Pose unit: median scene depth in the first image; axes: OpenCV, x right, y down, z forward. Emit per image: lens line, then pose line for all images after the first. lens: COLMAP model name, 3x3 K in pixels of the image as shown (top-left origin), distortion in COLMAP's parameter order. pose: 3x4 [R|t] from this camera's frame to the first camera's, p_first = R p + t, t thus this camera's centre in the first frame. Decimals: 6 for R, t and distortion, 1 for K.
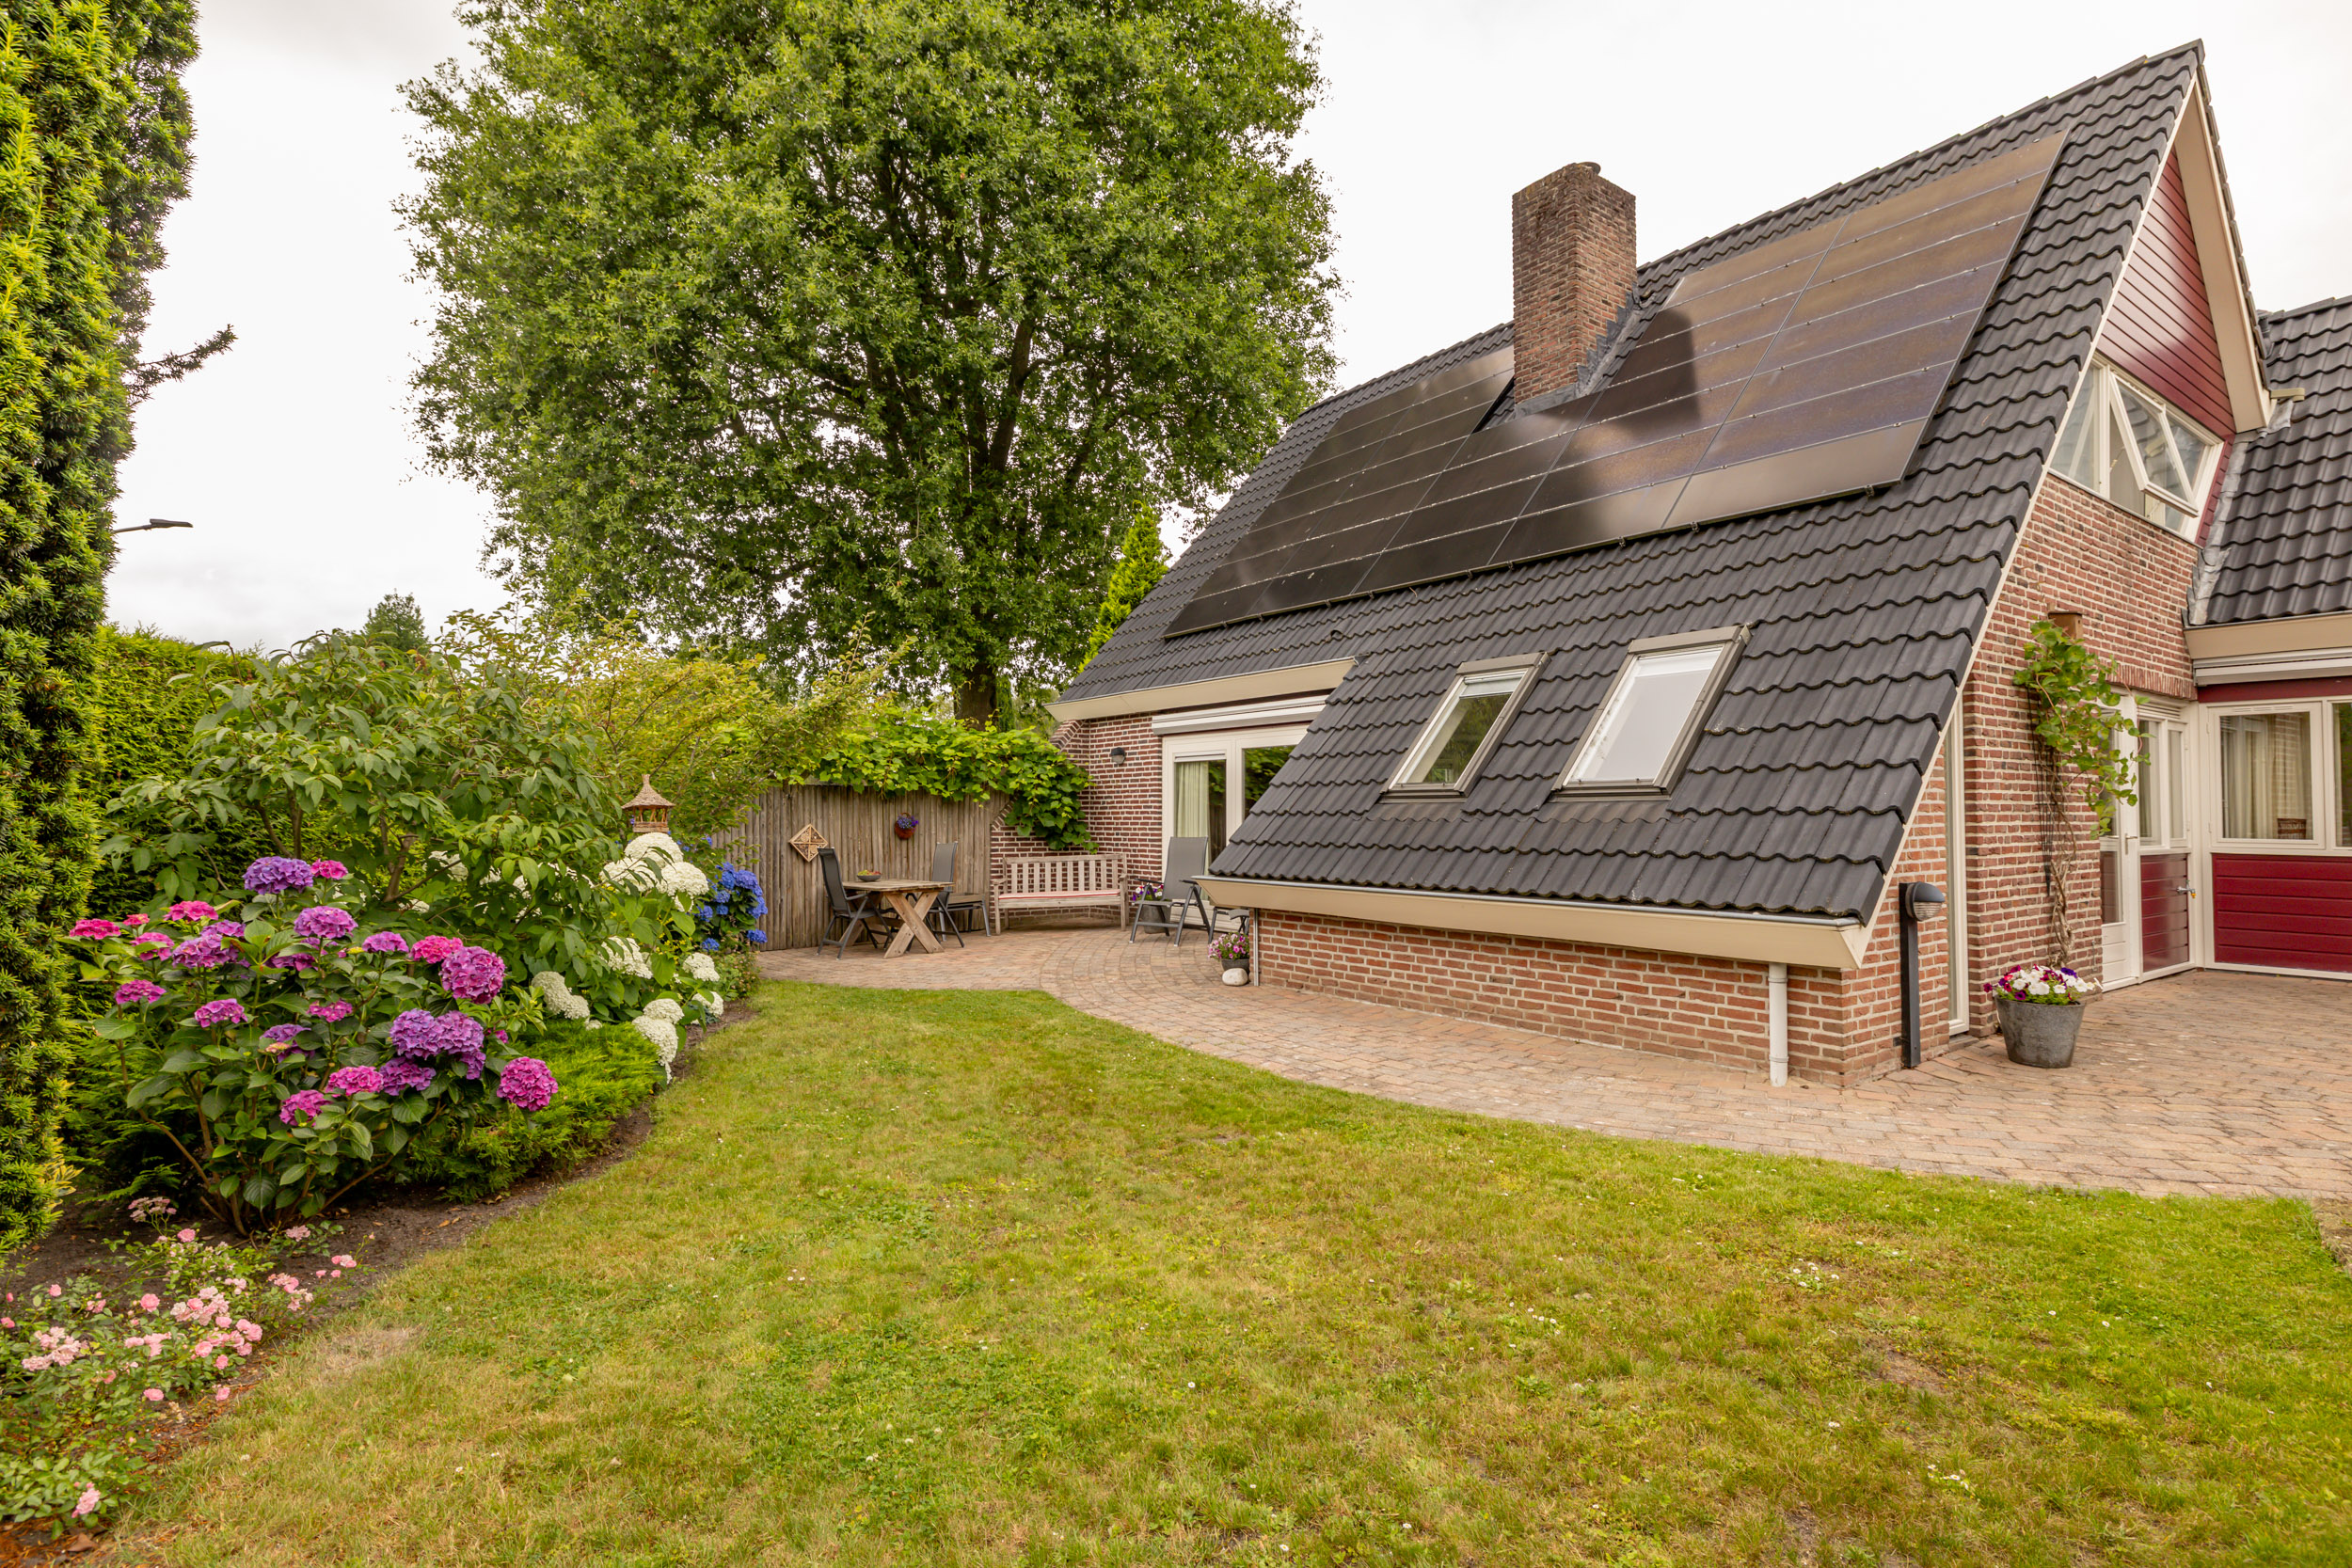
lens RADIAL K [[1143.9, 0, 1176.0], [0, 1143.9, 784.0], [0, 0, 1]] dist [-0.001206, -0.000020]
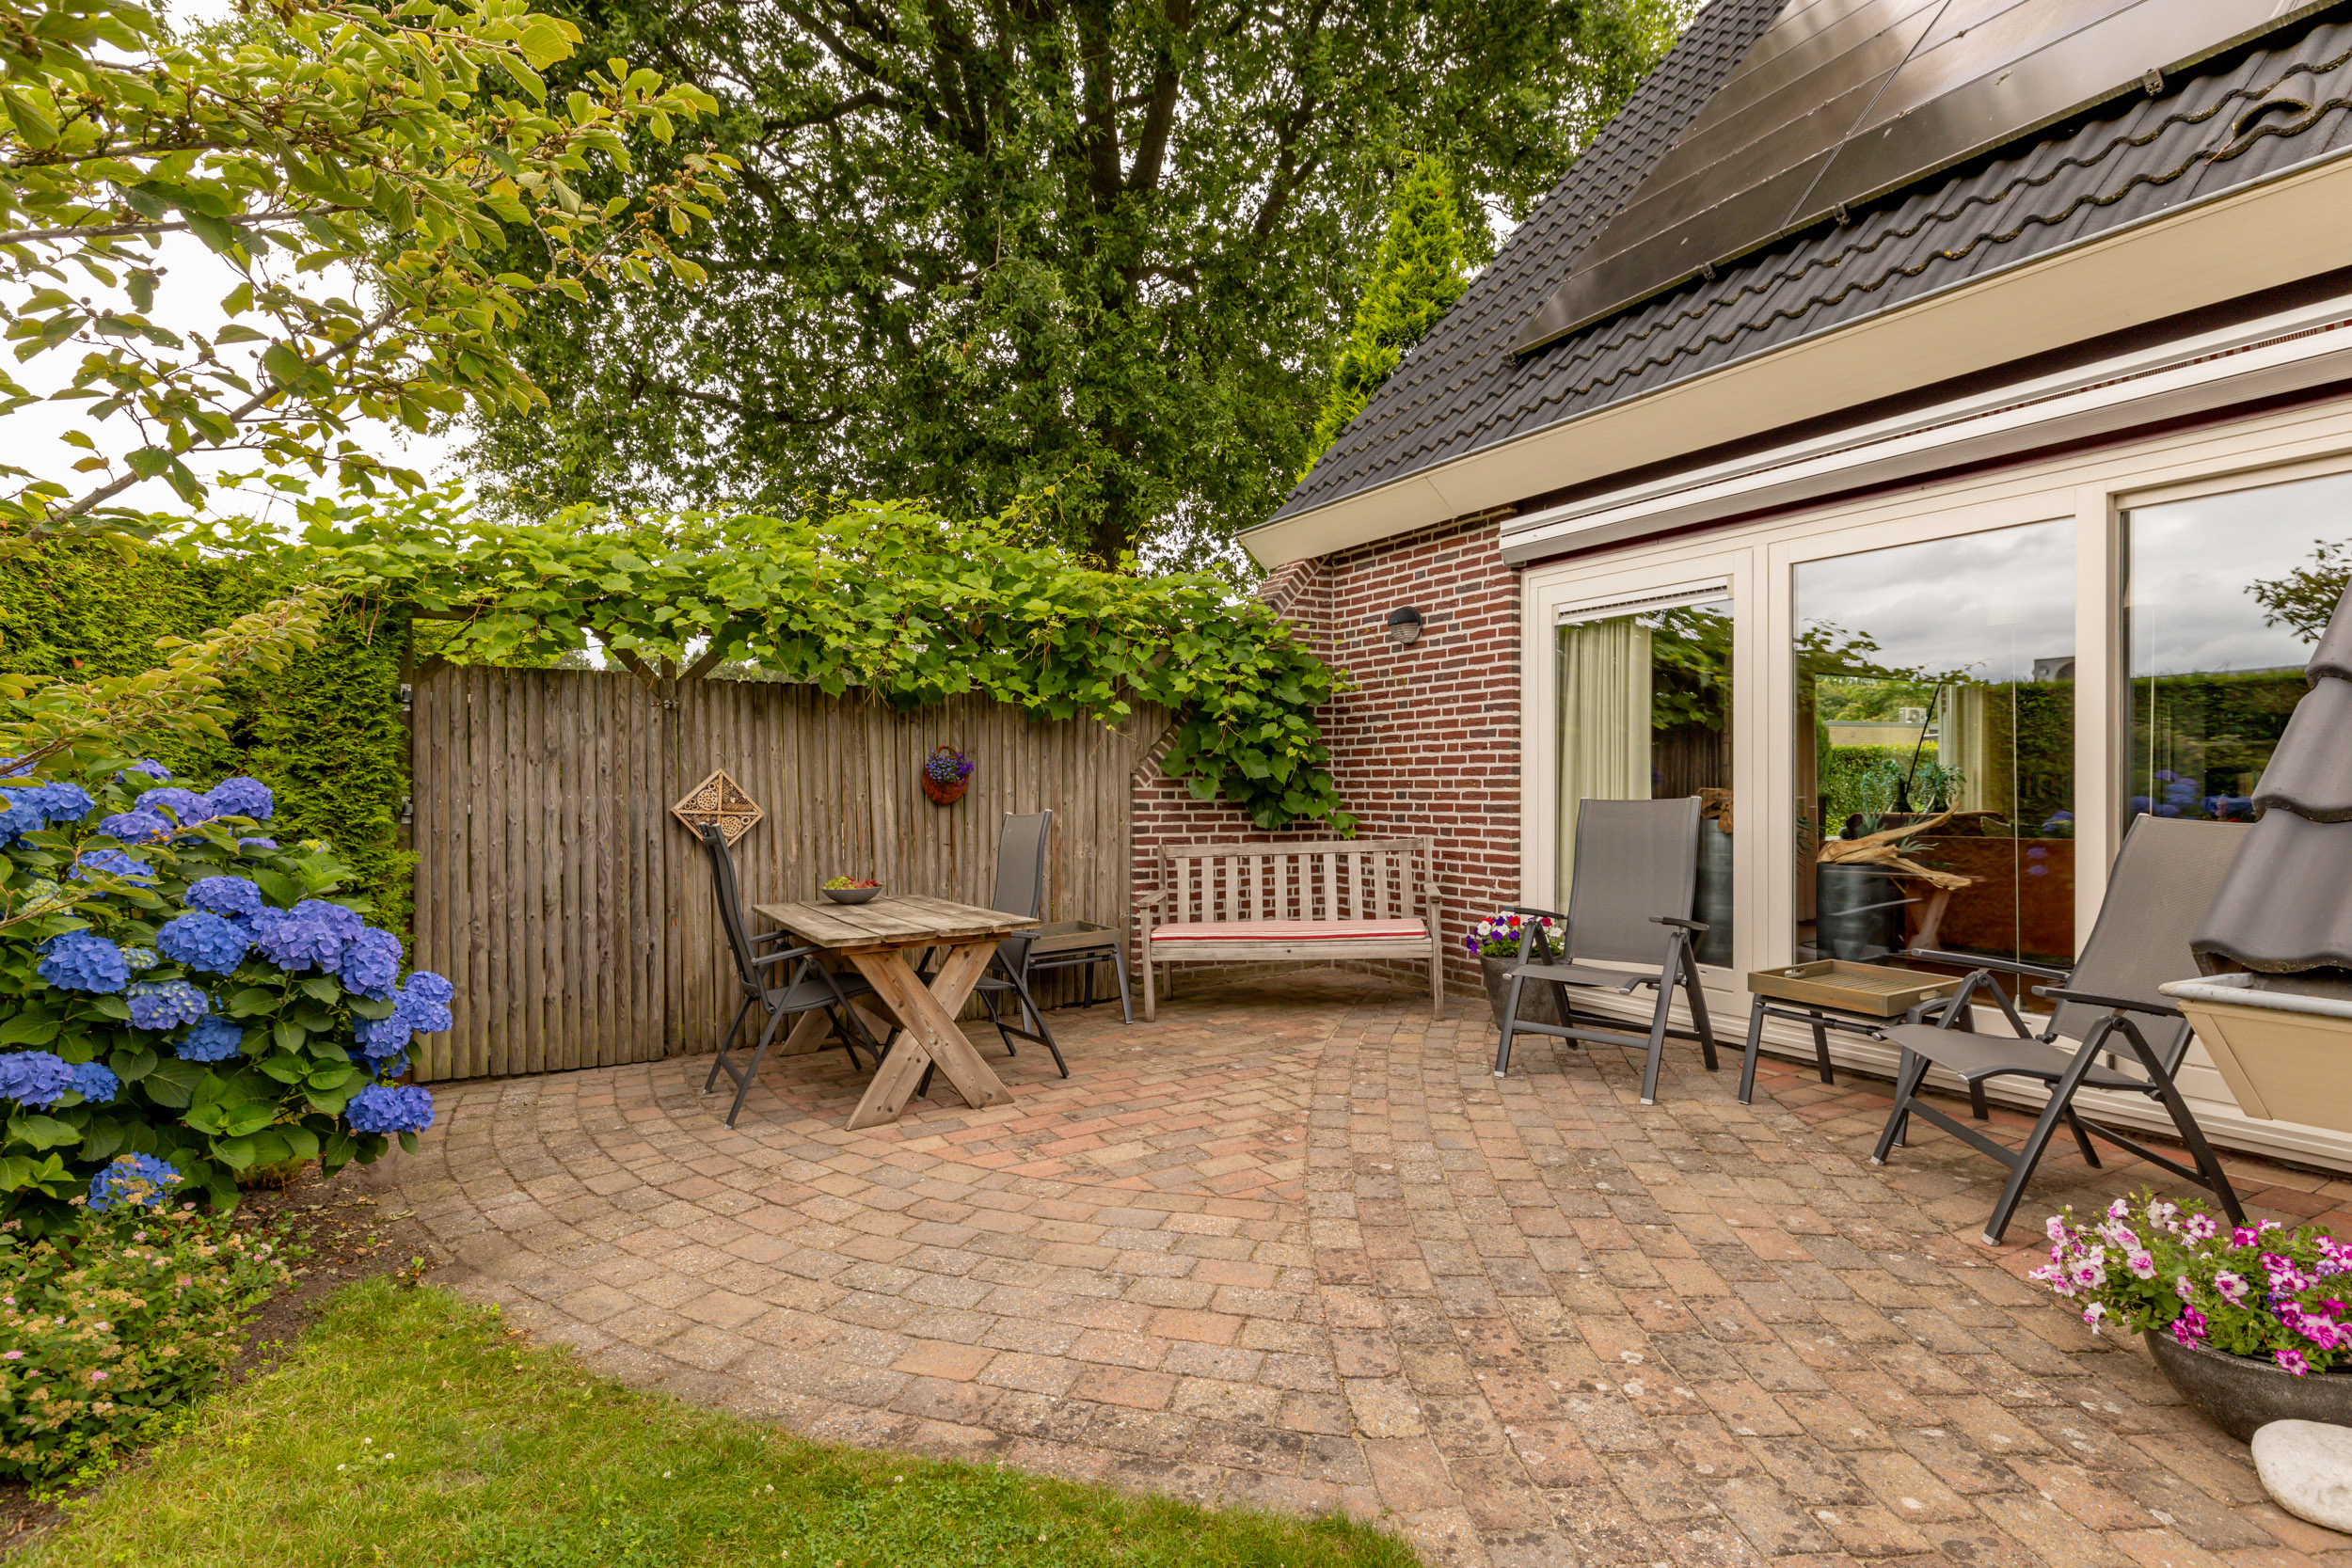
lens RADIAL K [[1177.0, 0, 1184.6], [0, 1177.0, 793.3], [0, 0, 1]] dist [0.007708, -0.002425]
pose [[0.993718, 0.000178, -0.111910, -0.088733], [0.003573, 0.999438, 0.033317, 0.027955], [0.111853, -0.033508, 0.993160, 0.535813]]
